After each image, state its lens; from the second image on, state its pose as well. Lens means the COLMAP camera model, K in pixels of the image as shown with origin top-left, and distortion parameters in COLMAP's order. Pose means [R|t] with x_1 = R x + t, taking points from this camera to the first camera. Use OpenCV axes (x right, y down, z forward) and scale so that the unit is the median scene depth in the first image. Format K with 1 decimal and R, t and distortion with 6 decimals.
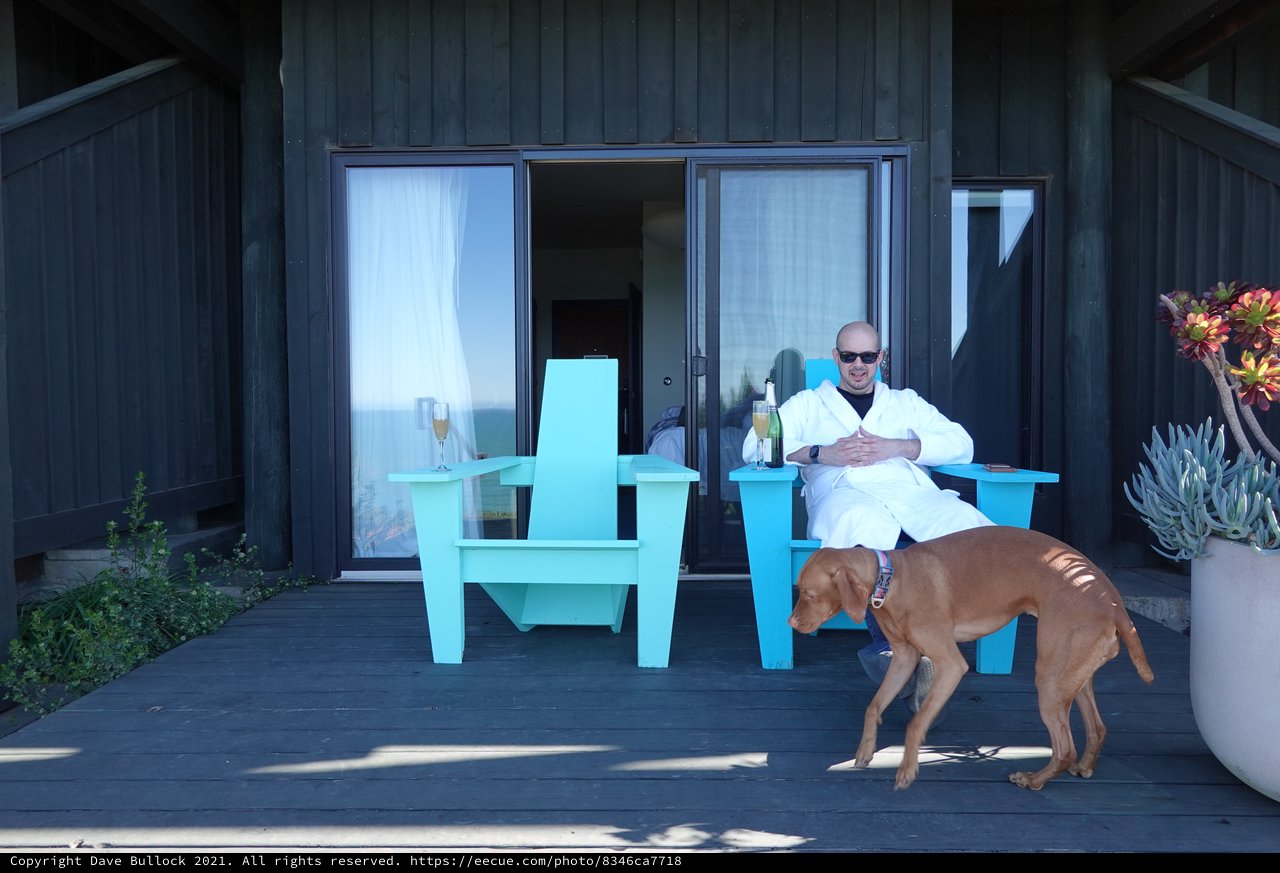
lens RADIAL K [[852.7, 0, 639.4], [0, 852.7, 426.0], [0, 0, 1]] dist [0.001144, -0.000891]
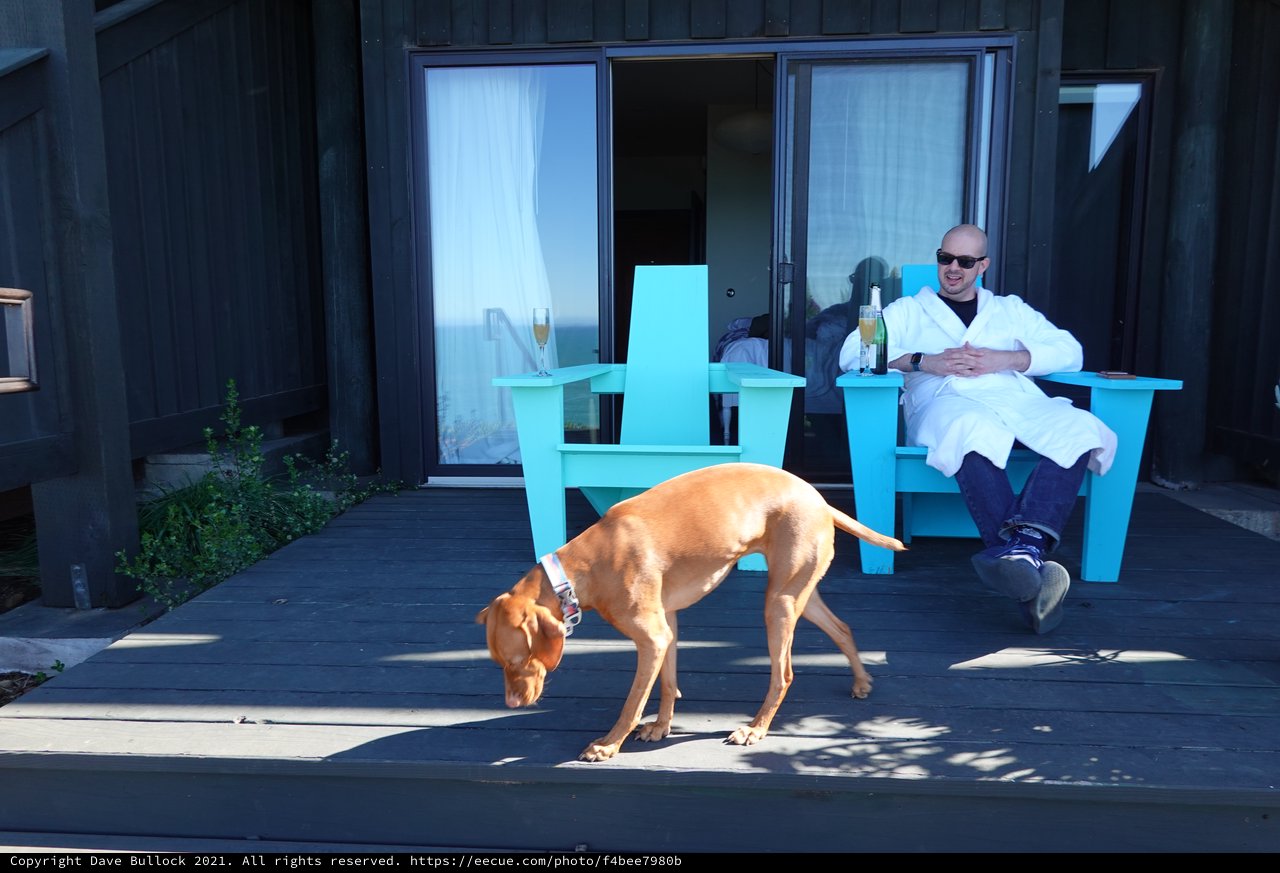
lens RADIAL K [[852.7, 0, 640.2], [0, 852.7, 425.2], [0, 0, 1]] dist [0.001144, -0.000891]
pose [[0.998850, 0.006817, -0.047460, -0.055701], [-0.002211, 0.995337, 0.096436, 0.010571], [0.047896, -0.096220, 0.994207, 0.002223]]
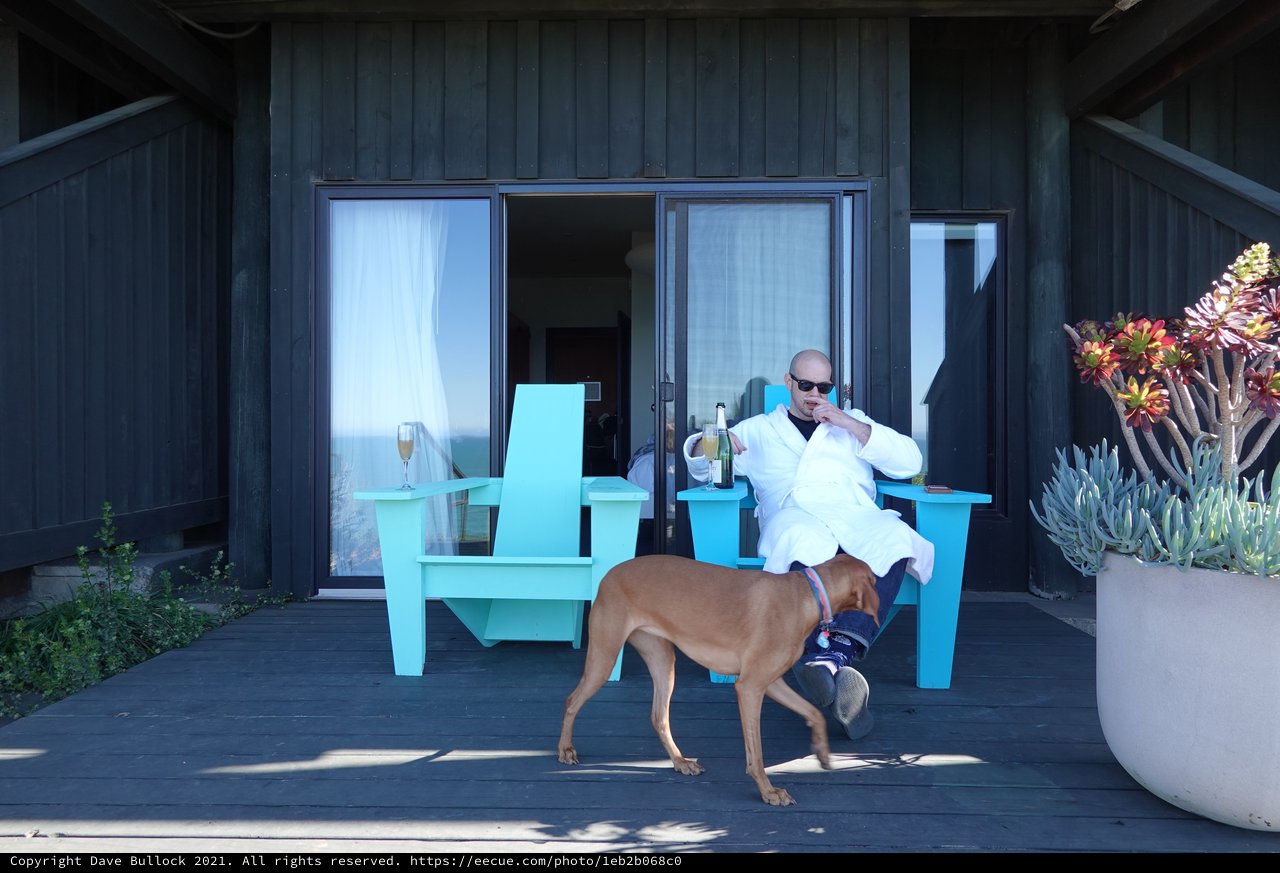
lens RADIAL K [[852.7, 0, 638.4], [0, 852.7, 426.3], [0, 0, 1]] dist [0.001144, -0.000891]
pose [[0.999959, 0.005551, -0.007100, 0.048398], [-0.005776, 0.999468, -0.032102, 0.005911], [0.006918, 0.032142, 0.999459, -0.035371]]
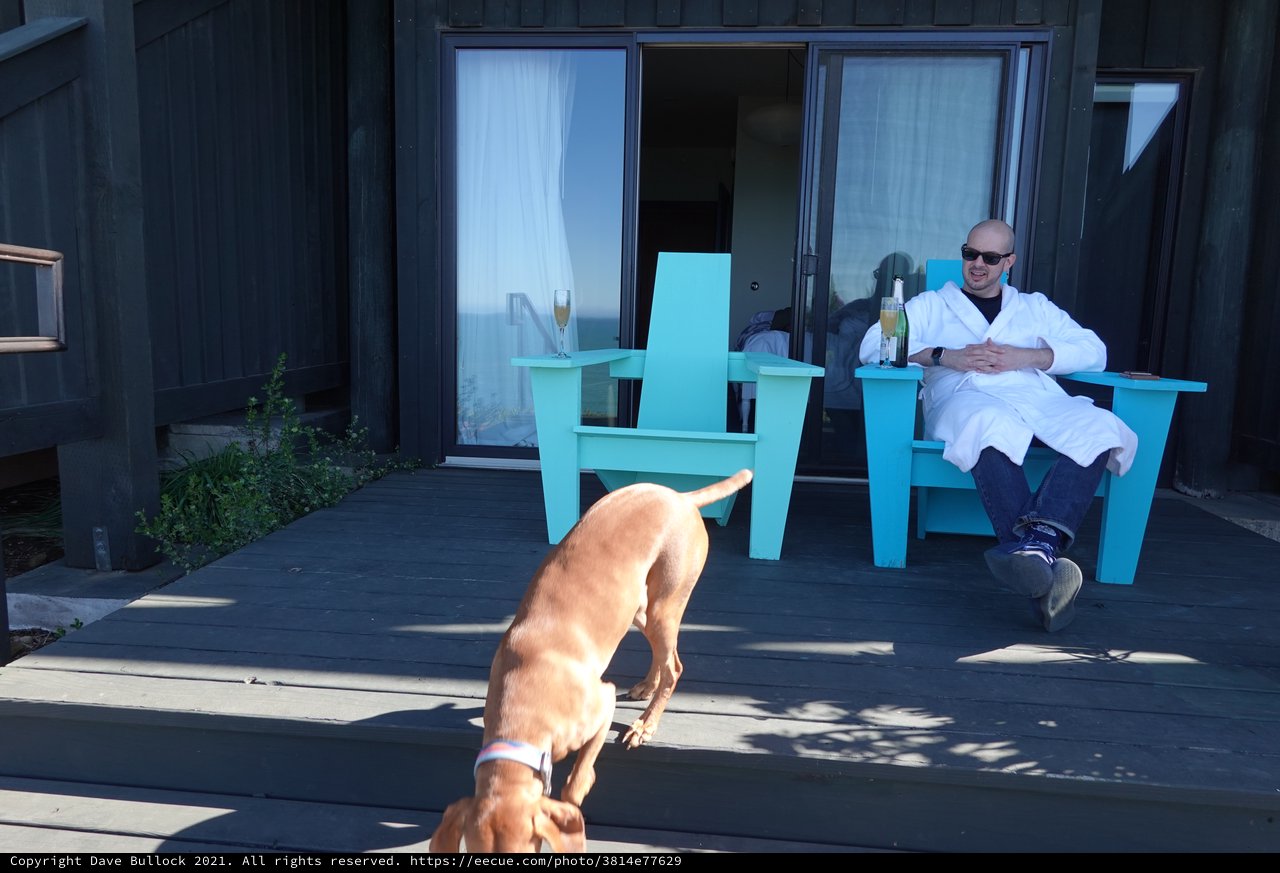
lens RADIAL K [[852.7, 0, 639.9], [0, 852.7, 424.4], [0, 0, 1]] dist [0.001144, -0.000891]
pose [[0.996547, 0.043156, -0.070931, -0.051900], [-0.035614, 0.993903, 0.104349, 0.018448], [0.075002, -0.101463, 0.992008, 0.000129]]
